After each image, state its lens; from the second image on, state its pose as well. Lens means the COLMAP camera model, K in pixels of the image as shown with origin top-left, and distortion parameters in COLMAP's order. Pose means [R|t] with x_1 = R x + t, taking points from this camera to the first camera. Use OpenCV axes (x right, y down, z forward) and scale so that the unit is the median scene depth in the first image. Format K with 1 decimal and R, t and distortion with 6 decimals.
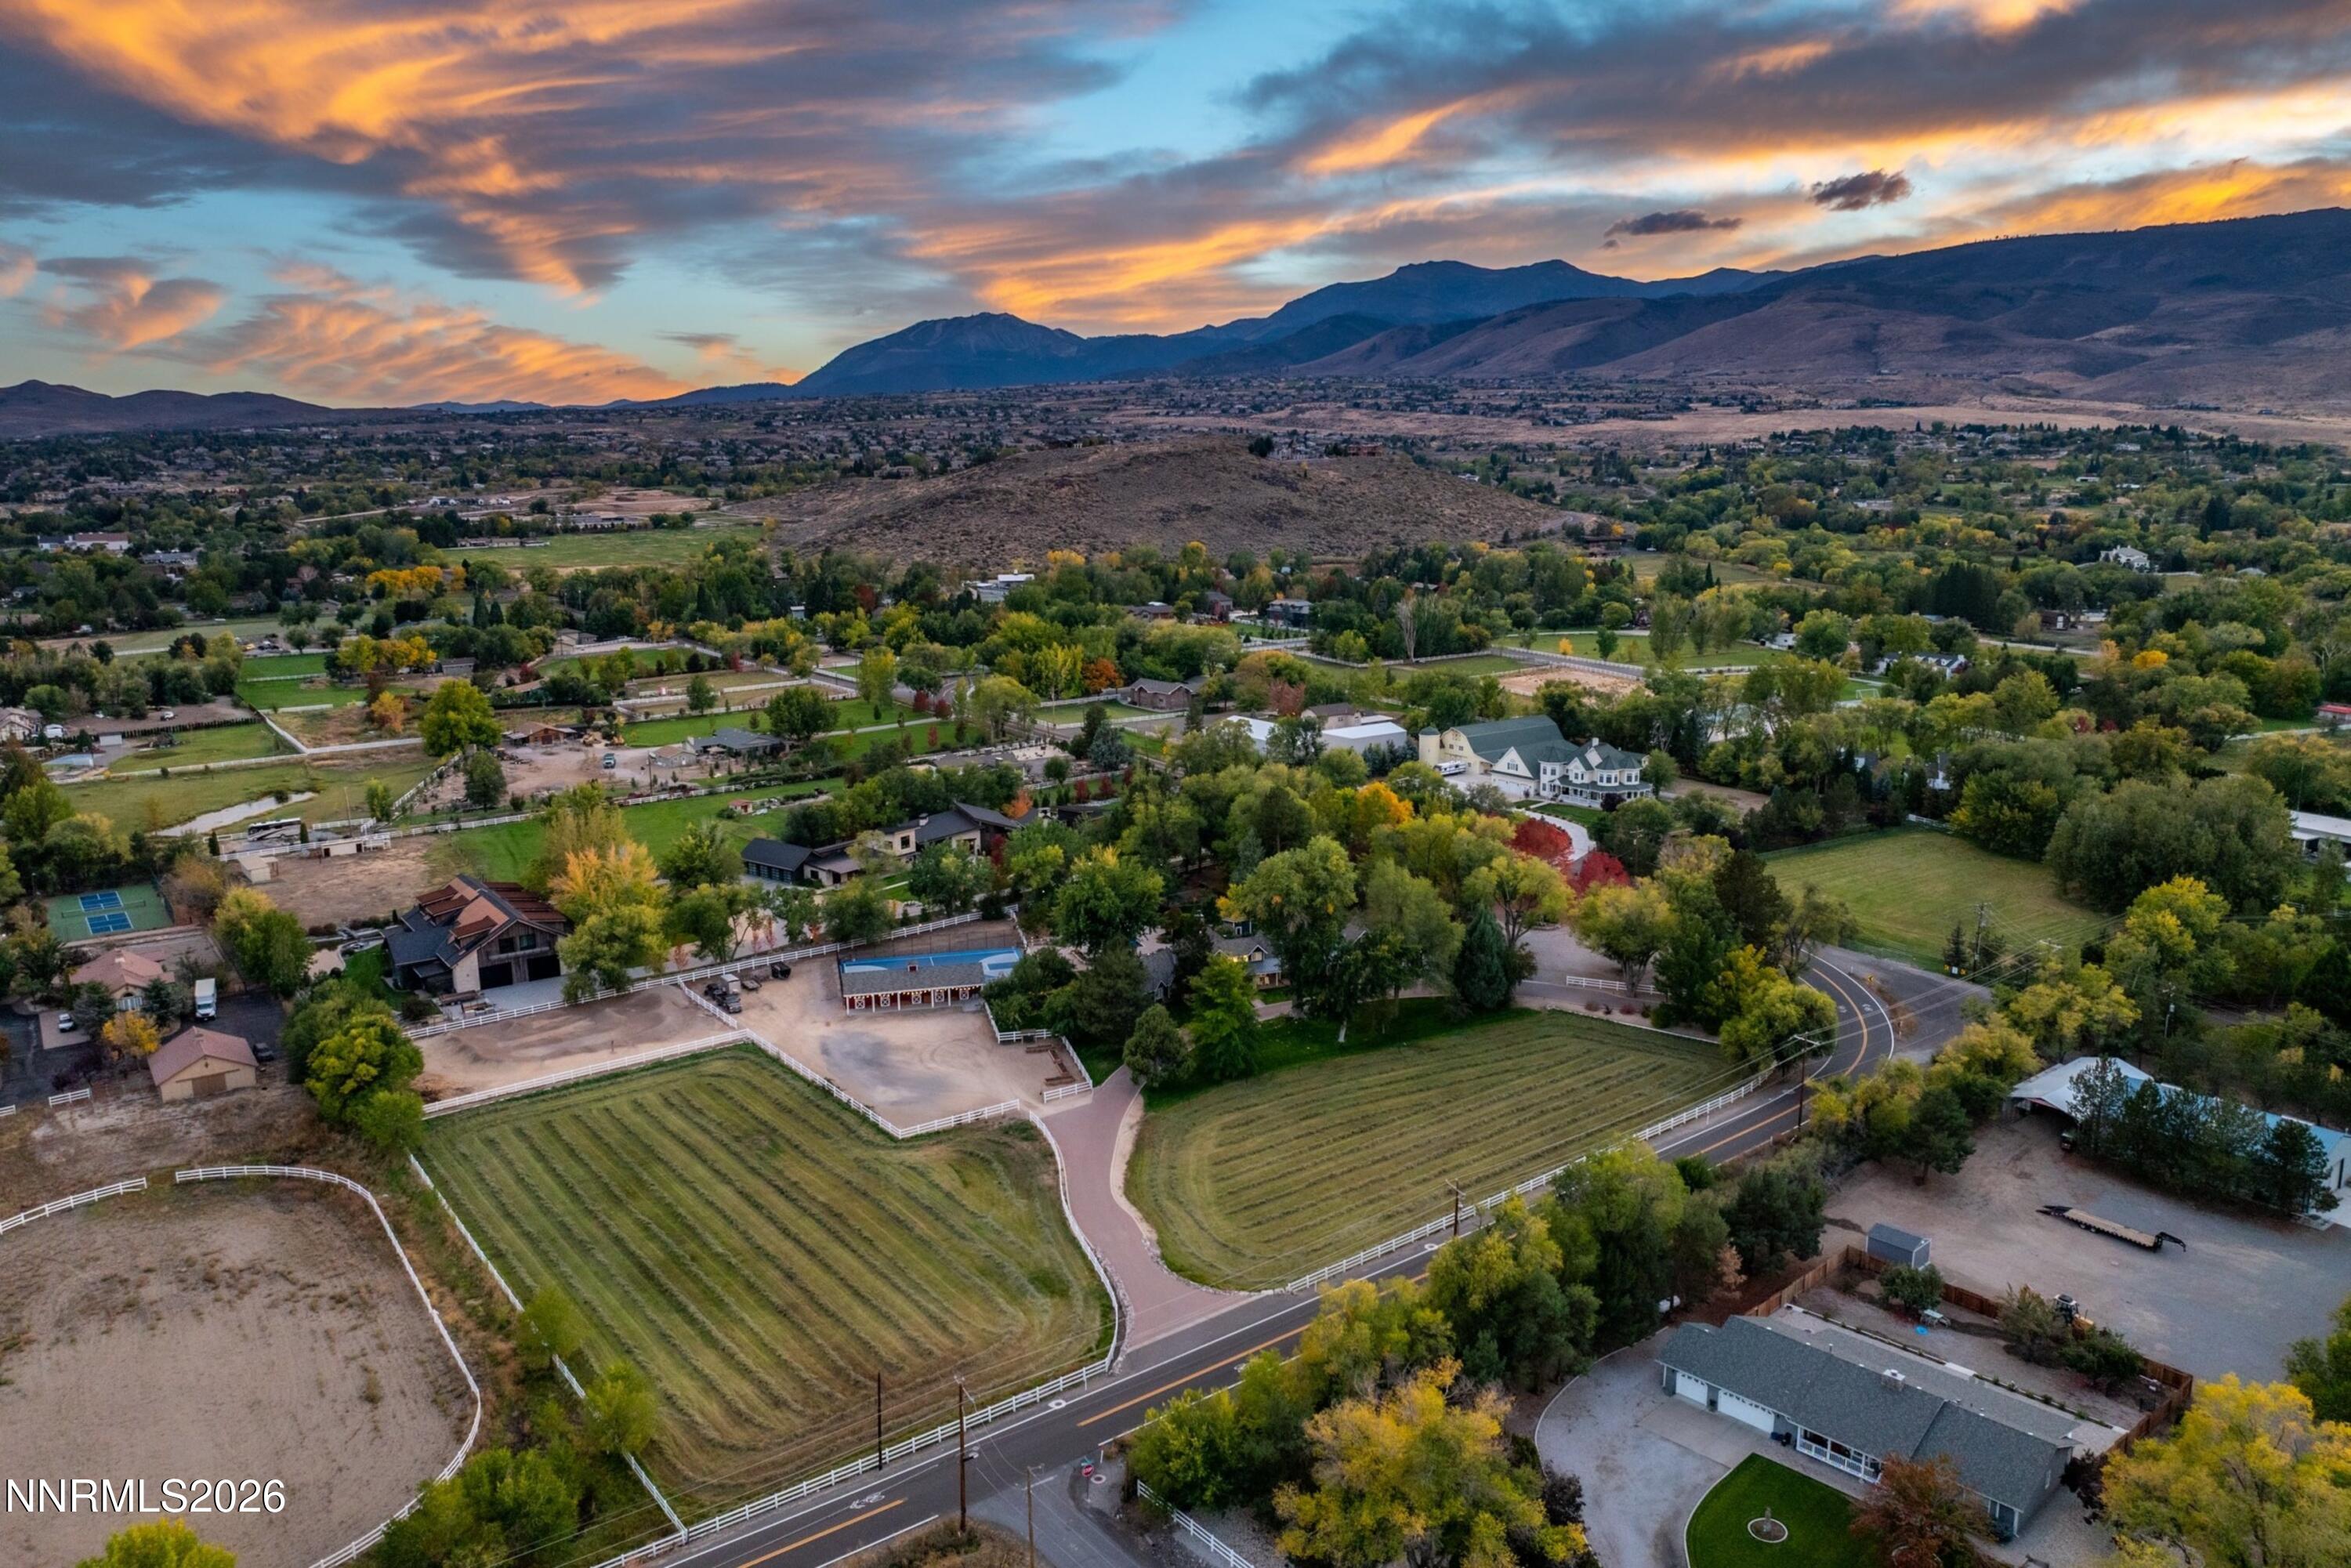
lens RADIAL K [[1635.5, 0, 1184.1], [0, 1635.5, 777.4], [0, 0, 1]] dist [-0.043261, 0.002306]
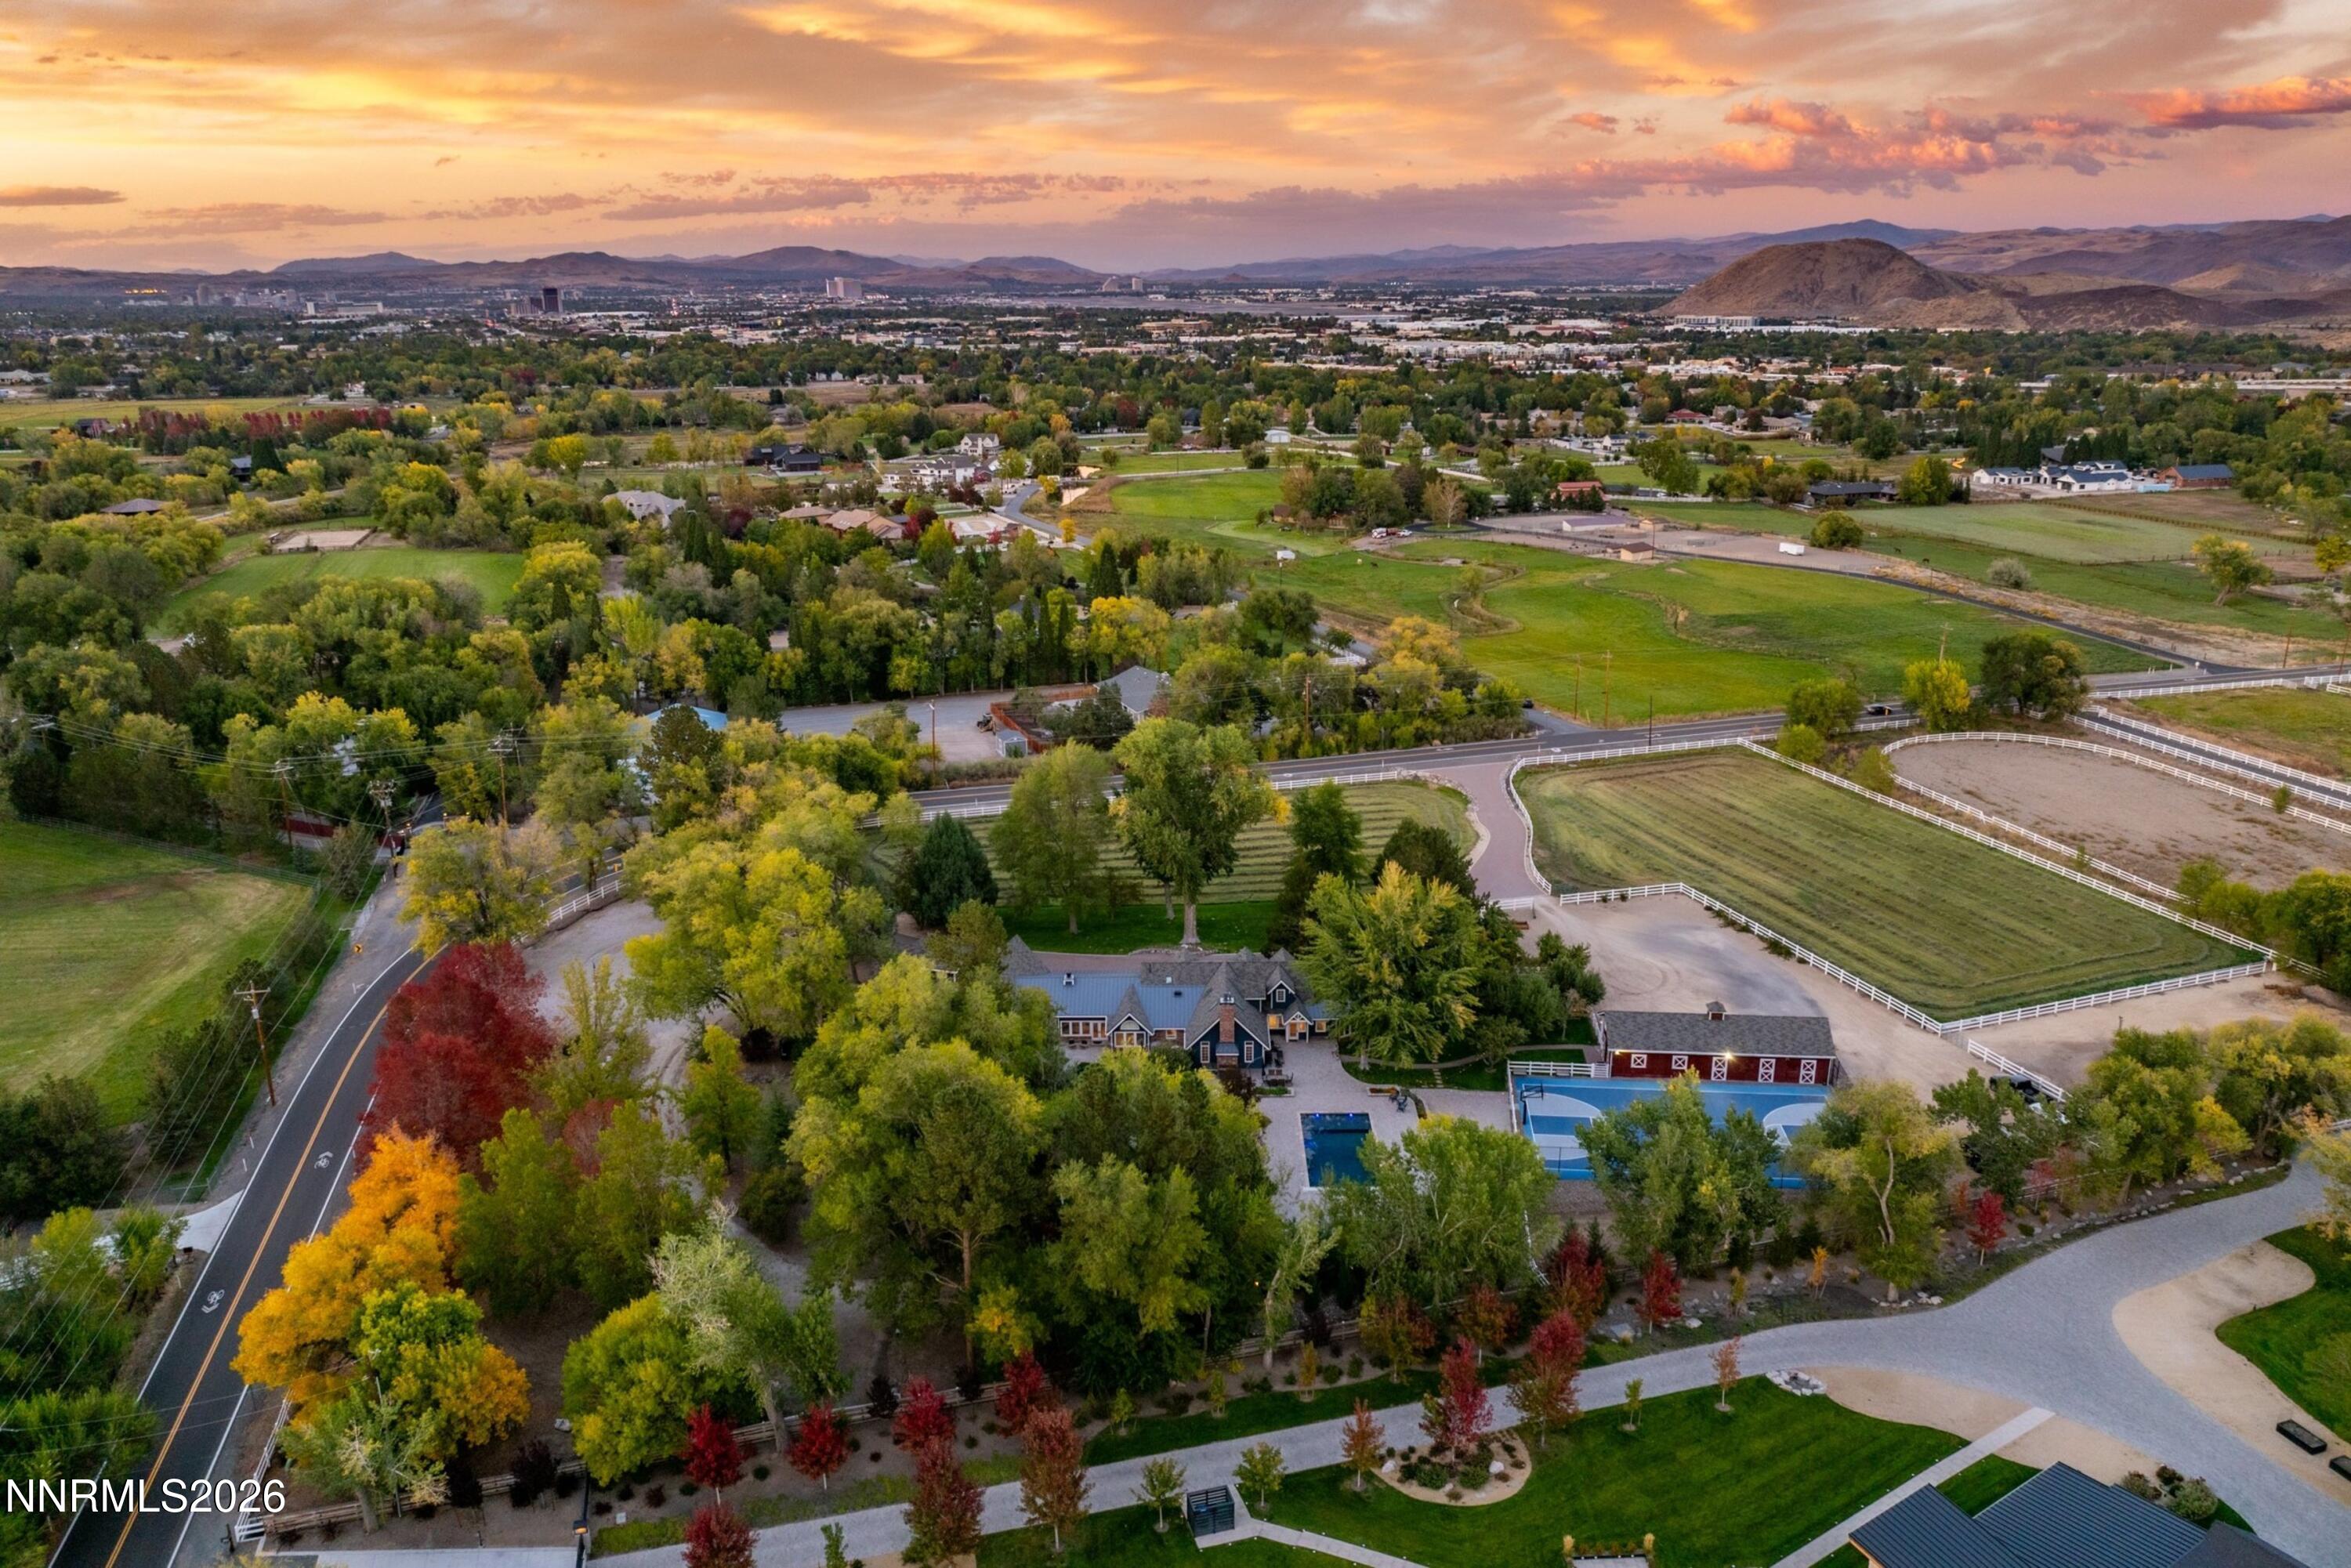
lens RADIAL K [[1635.5, 0, 1184.1], [0, 1635.5, 777.4], [0, 0, 1]] dist [-0.043261, 0.002306]
pose [[-0.936269, -0.085395, 0.340748, -0.109826], [0.083280, 0.888392, 0.451469, -0.160823], [-0.341271, 0.451074, -0.824661, 0.935430]]
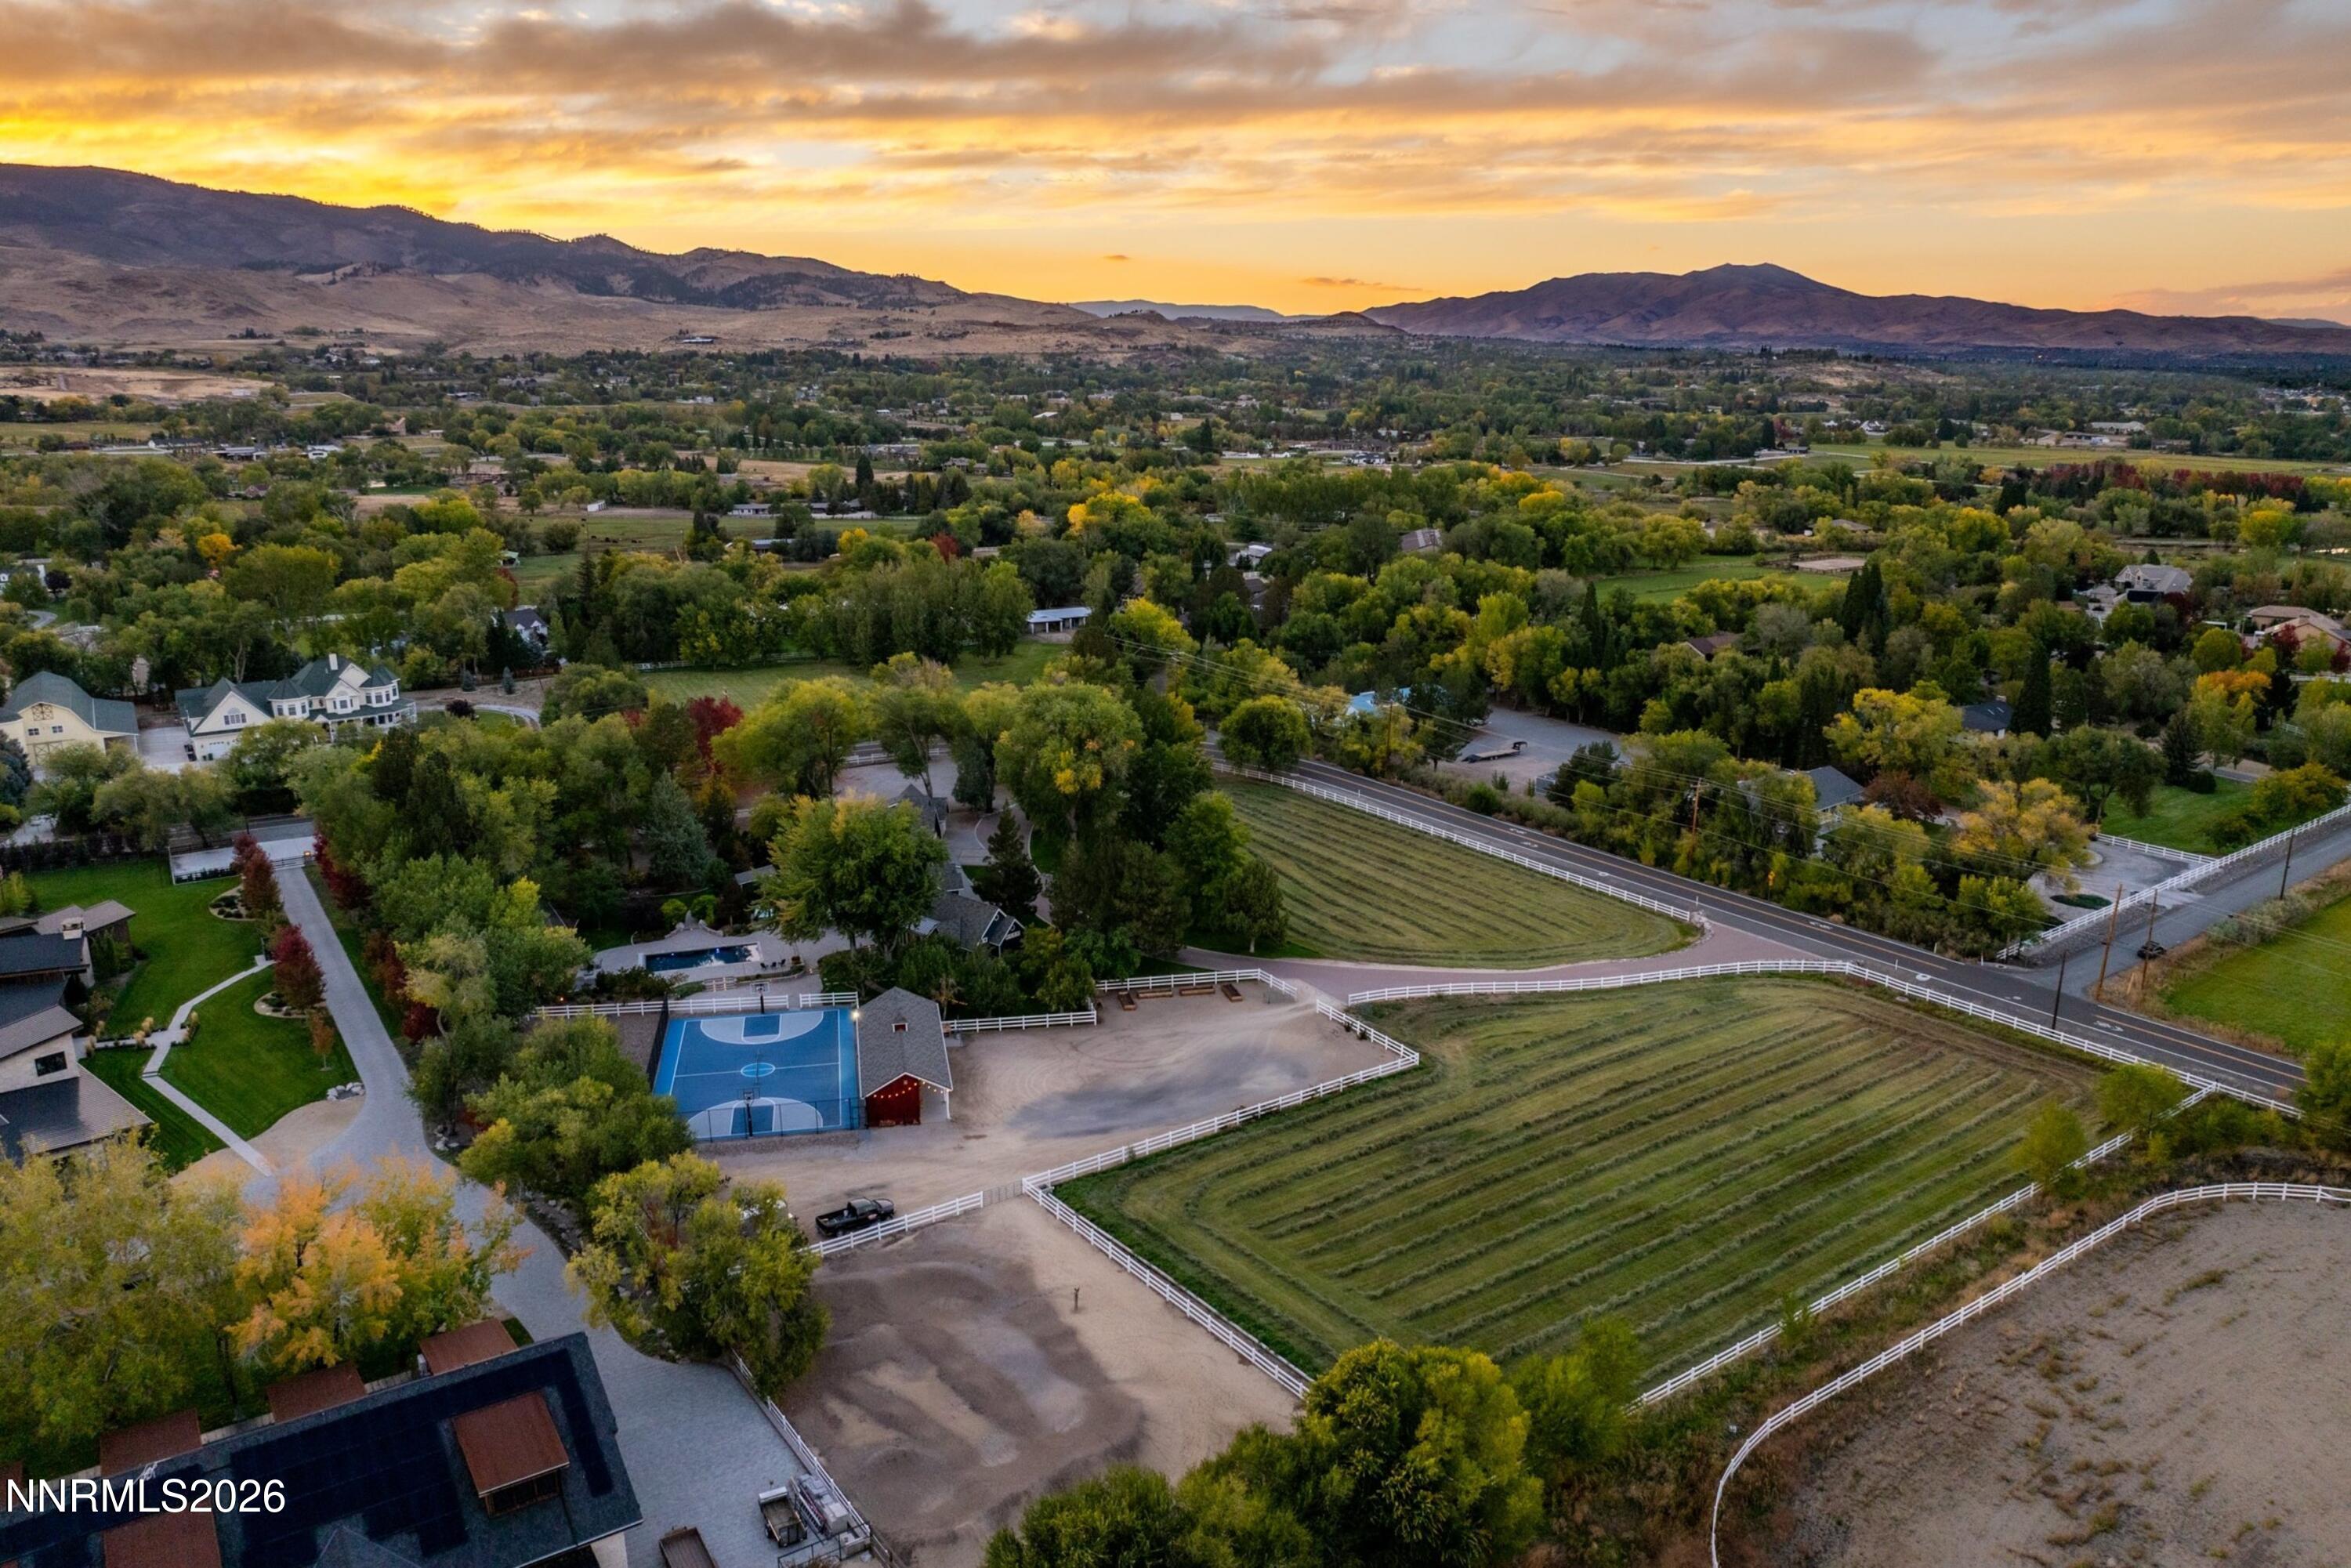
lens RADIAL K [[1626.5, 0, 1184.2], [0, 1626.5, 795.5], [0, 0, 1]] dist [-0.036788, 0.000289]
pose [[0.042734, -0.247319, 0.967991, -0.450420], [0.193910, 0.952506, 0.234802, -0.056367], [-0.980088, 0.177669, 0.088662, 0.496462]]
